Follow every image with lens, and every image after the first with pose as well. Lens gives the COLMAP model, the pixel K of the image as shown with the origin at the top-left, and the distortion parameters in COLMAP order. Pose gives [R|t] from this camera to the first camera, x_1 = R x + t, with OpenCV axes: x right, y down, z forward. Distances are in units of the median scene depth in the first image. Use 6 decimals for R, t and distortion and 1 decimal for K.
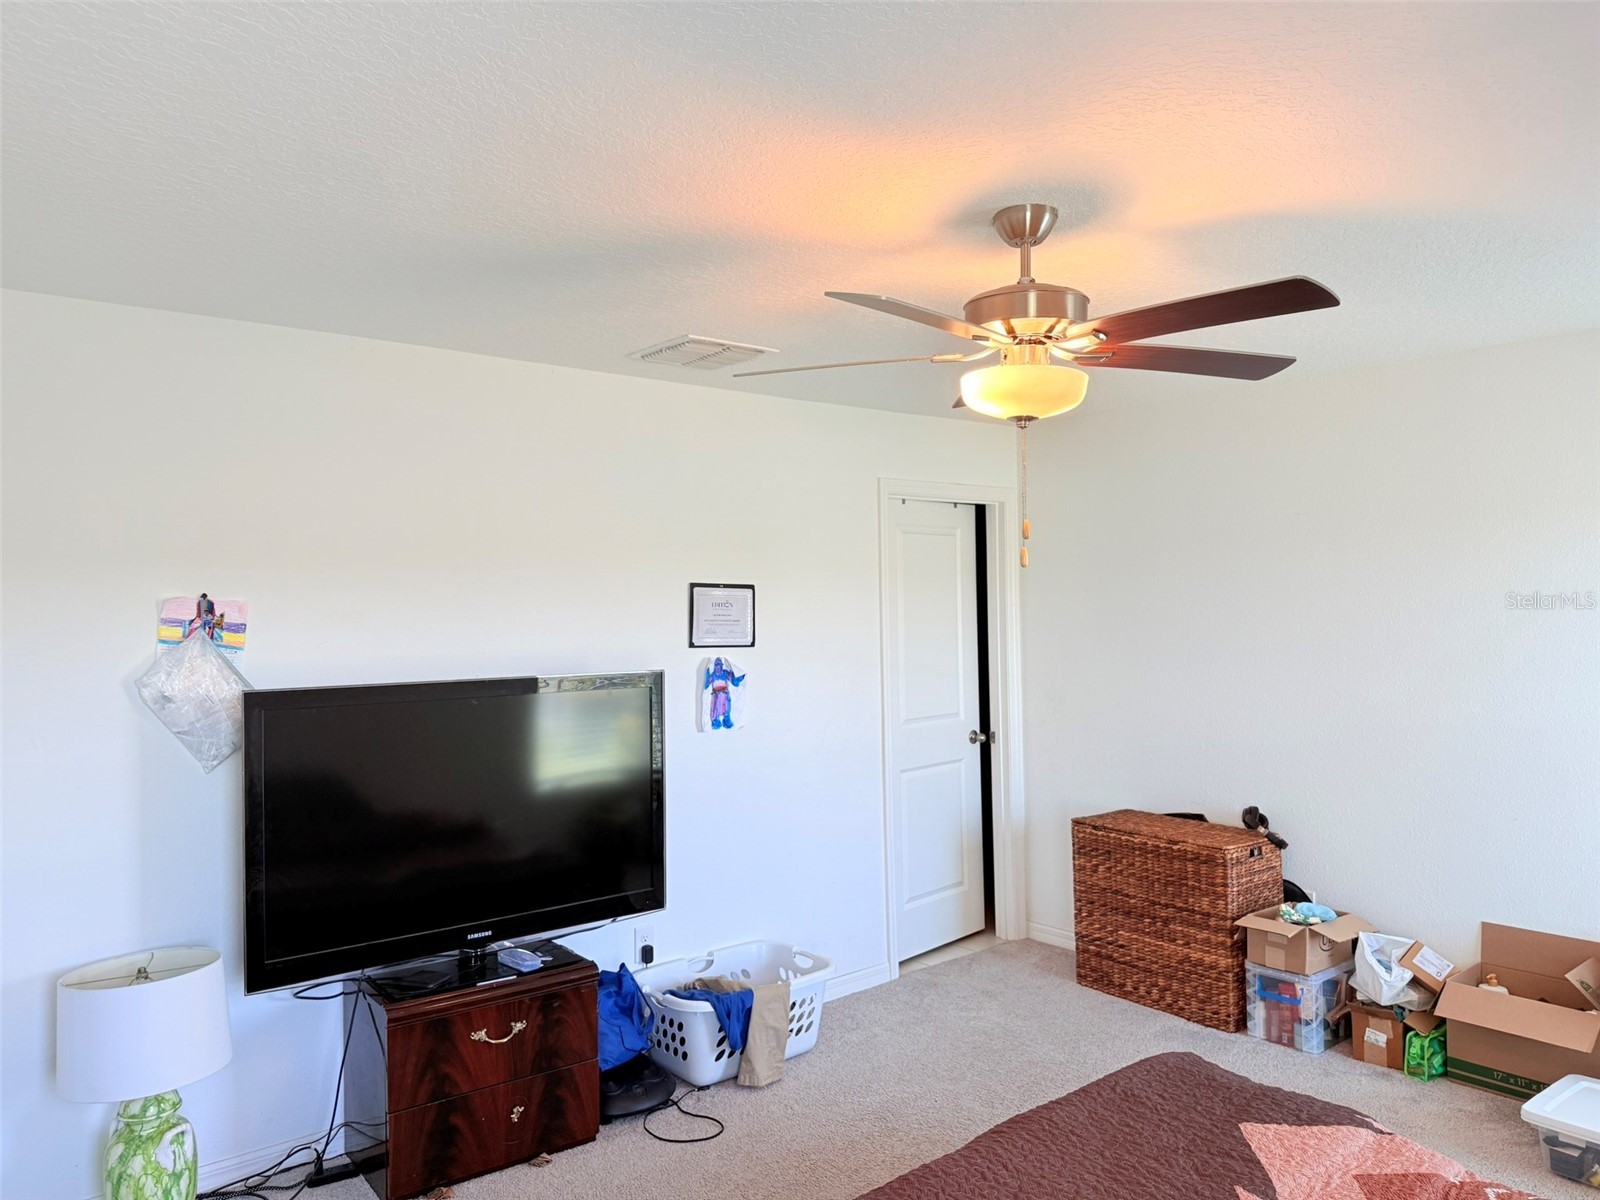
lens RADIAL K [[1131.4, 0, 802.7], [0, 1131.4, 608.5], [0, 0, 1]] dist [0.057108, -0.078474]
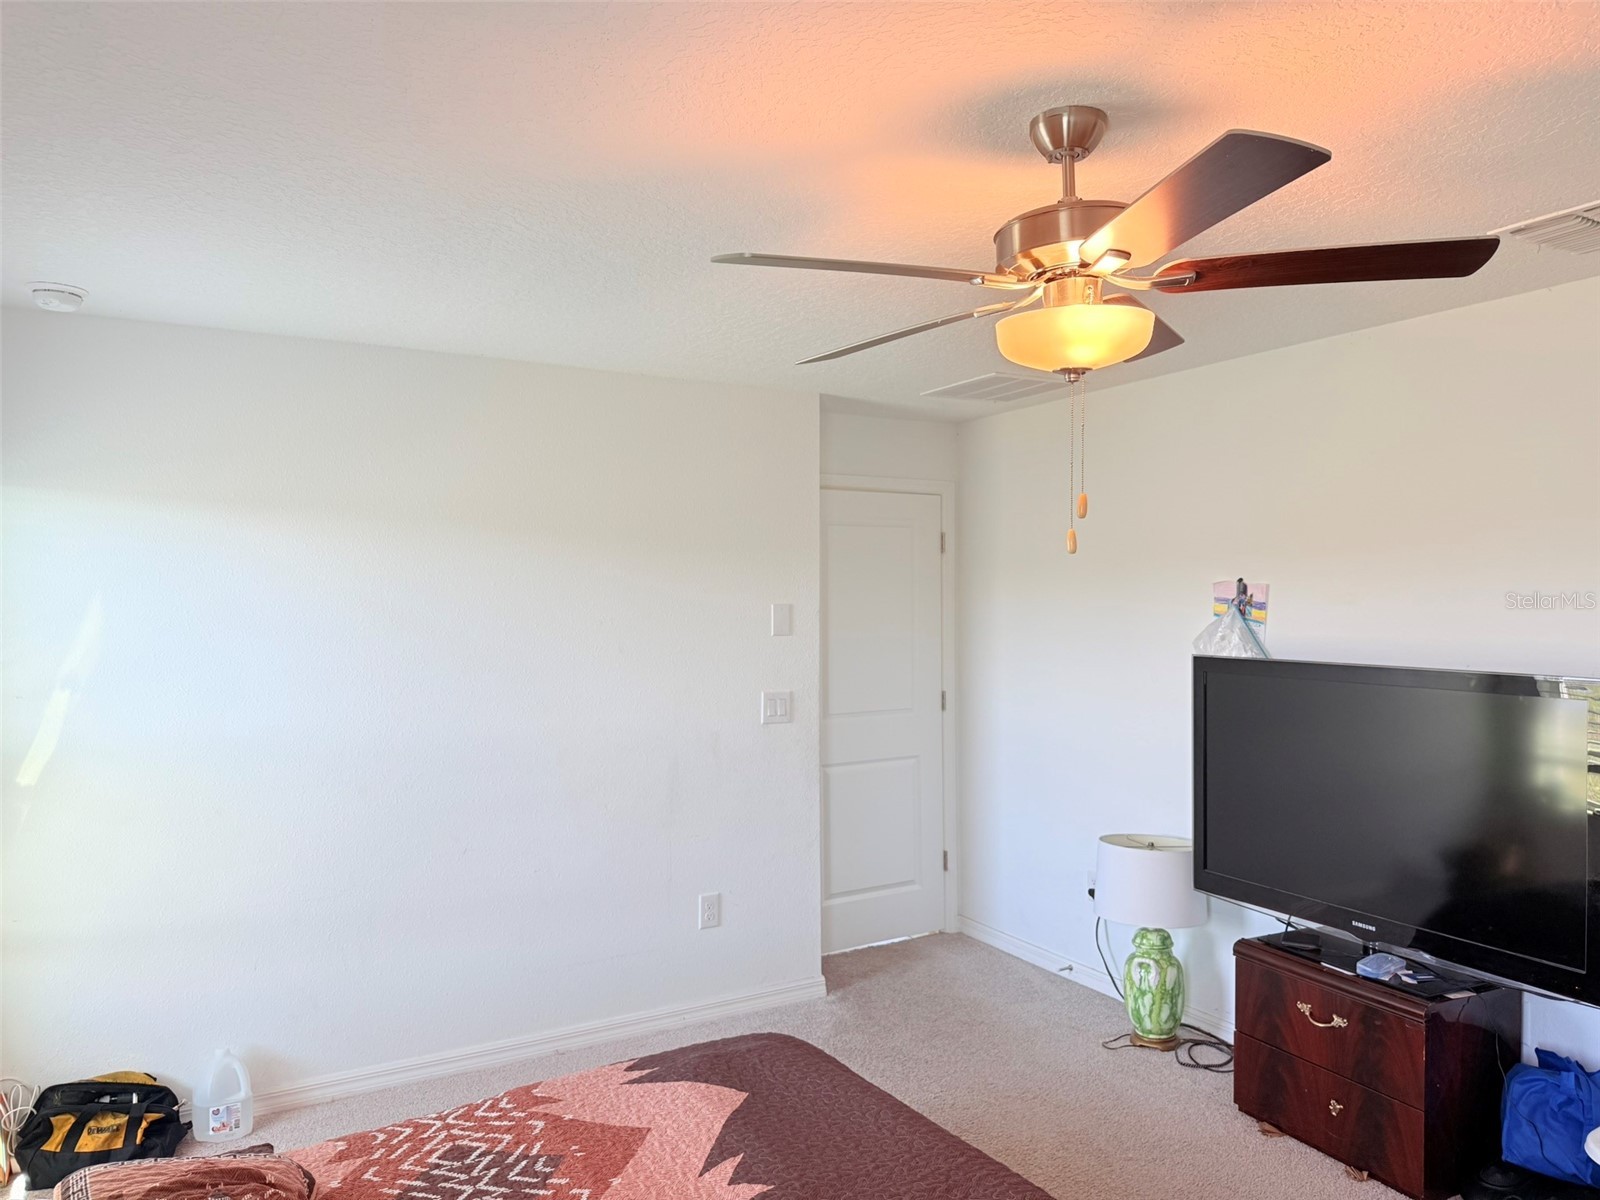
lens RADIAL K [[1131.4, 0, 802.7], [0, 1131.4, 608.5], [0, 0, 1]] dist [0.057108, -0.078474]
pose [[-0.158748, 0.026098, -0.986974, 0.800922], [-0.004792, 0.999618, 0.027203, -0.011486], [0.987308, 0.009048, -0.158562, 0.718444]]
